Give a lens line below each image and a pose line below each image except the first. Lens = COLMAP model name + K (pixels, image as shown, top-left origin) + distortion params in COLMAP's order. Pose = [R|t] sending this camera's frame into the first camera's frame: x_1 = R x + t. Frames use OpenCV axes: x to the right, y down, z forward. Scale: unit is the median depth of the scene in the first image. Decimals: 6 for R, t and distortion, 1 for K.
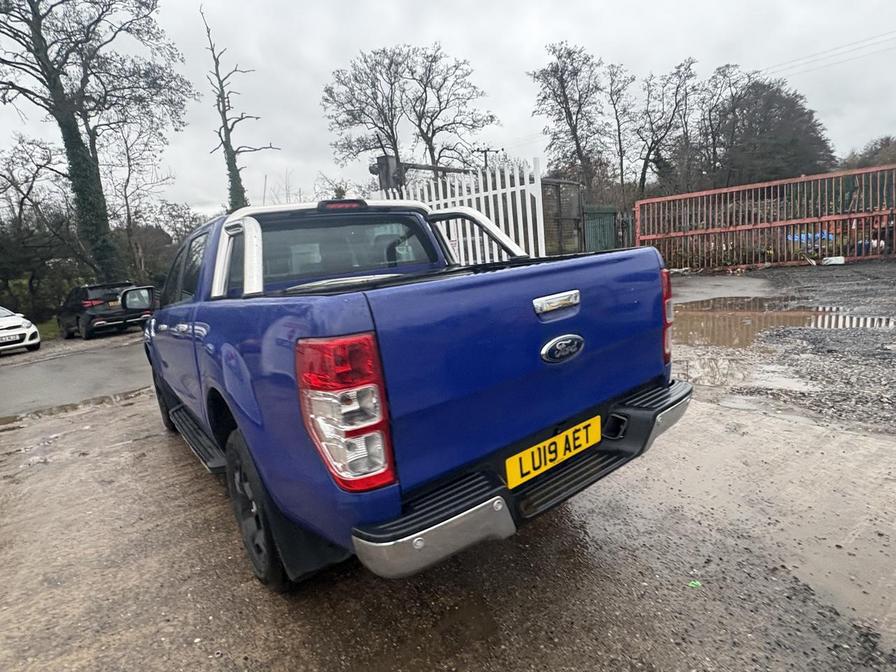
lens RADIAL K [[478.0, 0, 448.6], [0, 478.0, 333.7], [0, 0, 1]] dist [-0.000473, 0.001266]
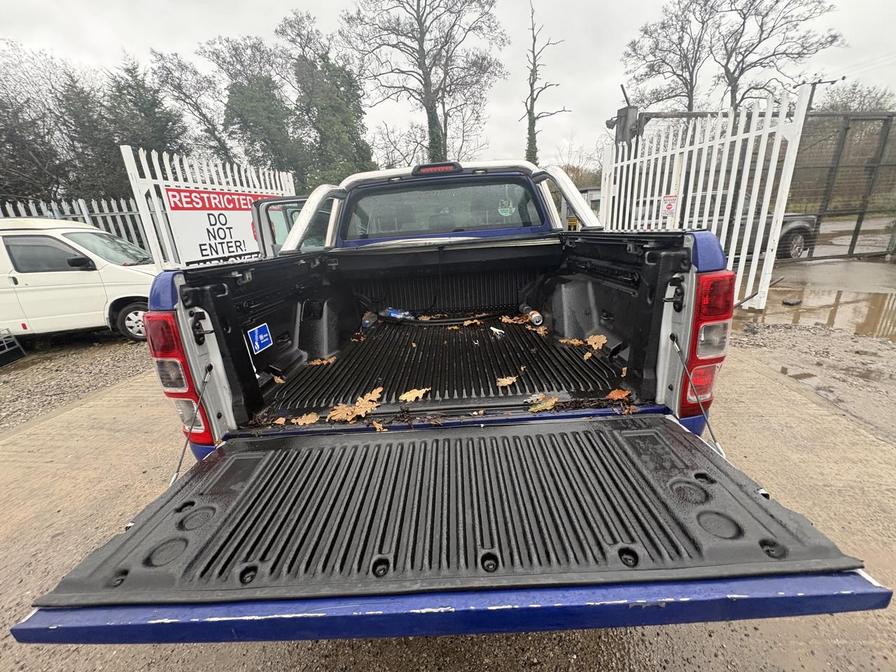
lens RADIAL K [[356.3, 0, 447.9], [0, 356.3, 337.3], [0, 0, 1]] dist [-0.000019, 0.000340]
pose [[0.788595, 0.235839, -0.567889, 0.035581], [-0.119546, 0.964707, 0.234627, -0.009405], [0.603180, -0.117137, 0.788957, 0.033734]]
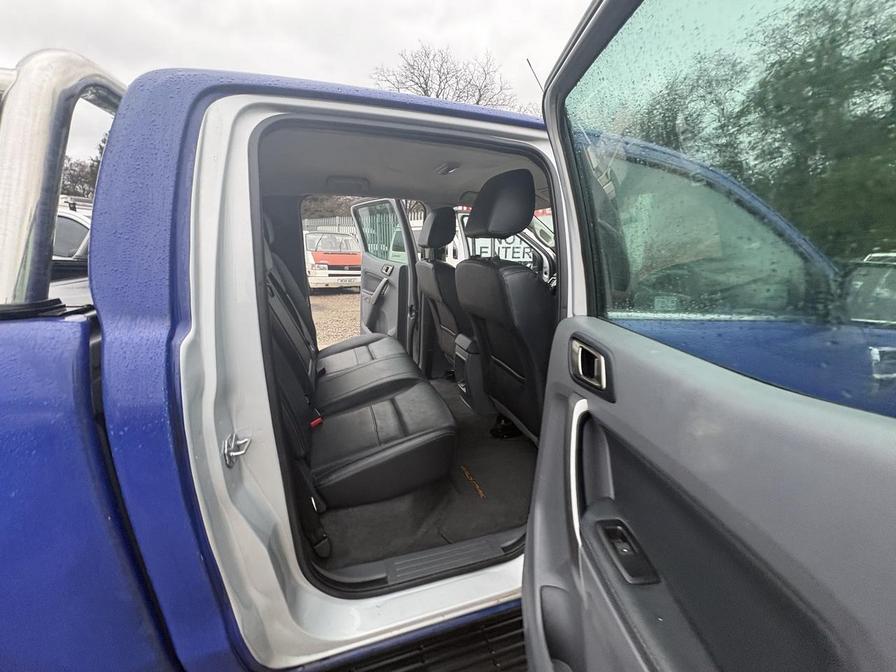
lens RADIAL K [[356.3, 0, 448.3], [0, 356.3, 337.1], [0, 0, 1]] dist [-0.000019, 0.000340]
pose [[-0.326008, 0.338526, -0.882677, 0.011140], [-0.144666, 0.904826, 0.400452, -0.027591], [0.934233, 0.258244, -0.246007, 0.150625]]
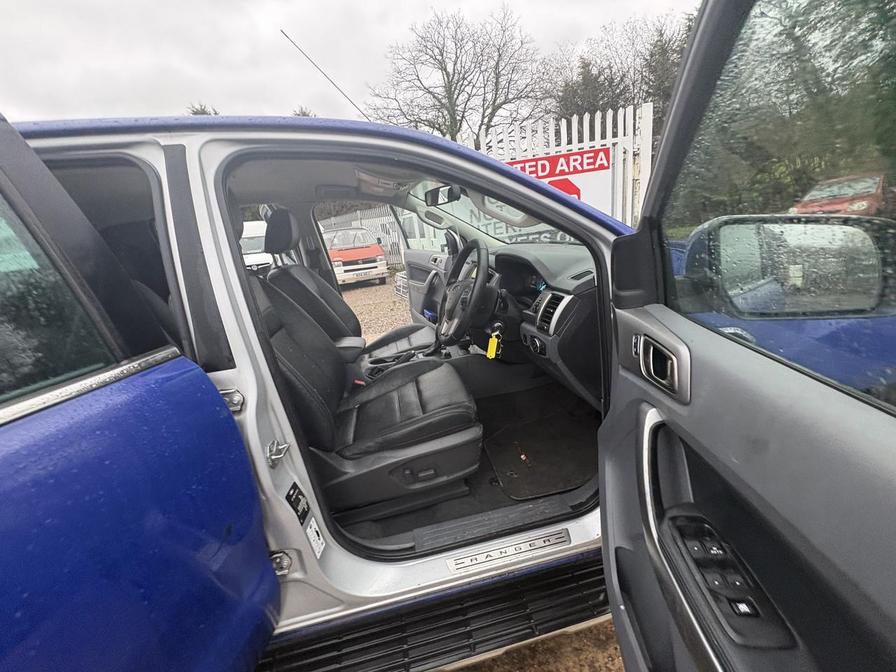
lens RADIAL K [[356.3, 0, 452.0], [0, 356.3, 332.7], [0, 0, 1]] dist [-0.000019, 0.000340]
pose [[-0.416334, 0.419344, -0.806732, -0.012927], [0.013326, 0.890007, 0.455753, -0.031619], [0.909114, 0.178995, -0.376129, 0.181347]]
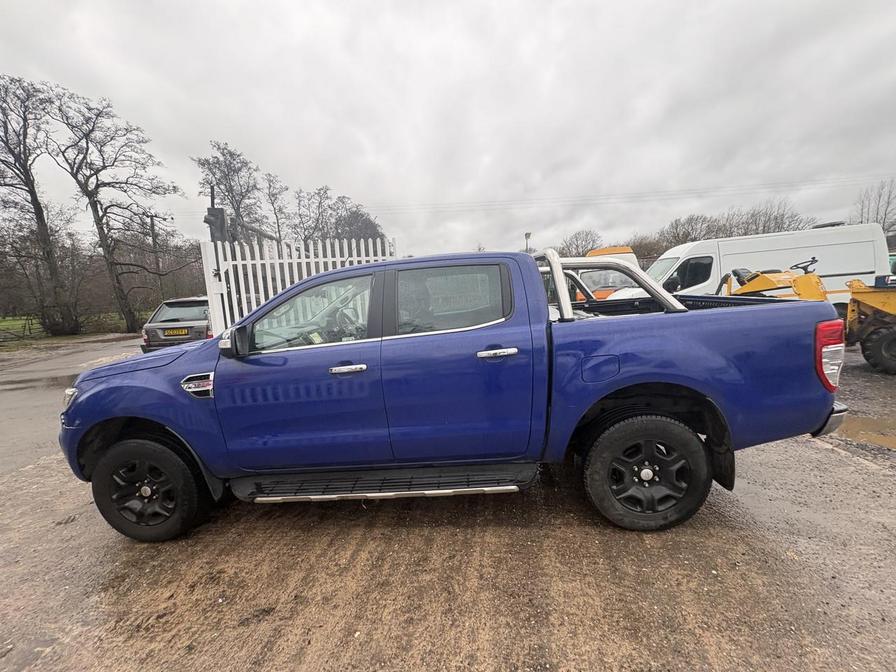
lens RADIAL K [[356.3, 0, 446.7], [0, 356.3, 336.6], [0, 0, 1]] dist [-0.000019, 0.000340]
pose [[0.659635, -0.035456, 0.750749, -0.120081], [0.118744, 0.991258, -0.057518, -0.001410], [-0.742146, 0.127088, 0.658078, 0.057945]]
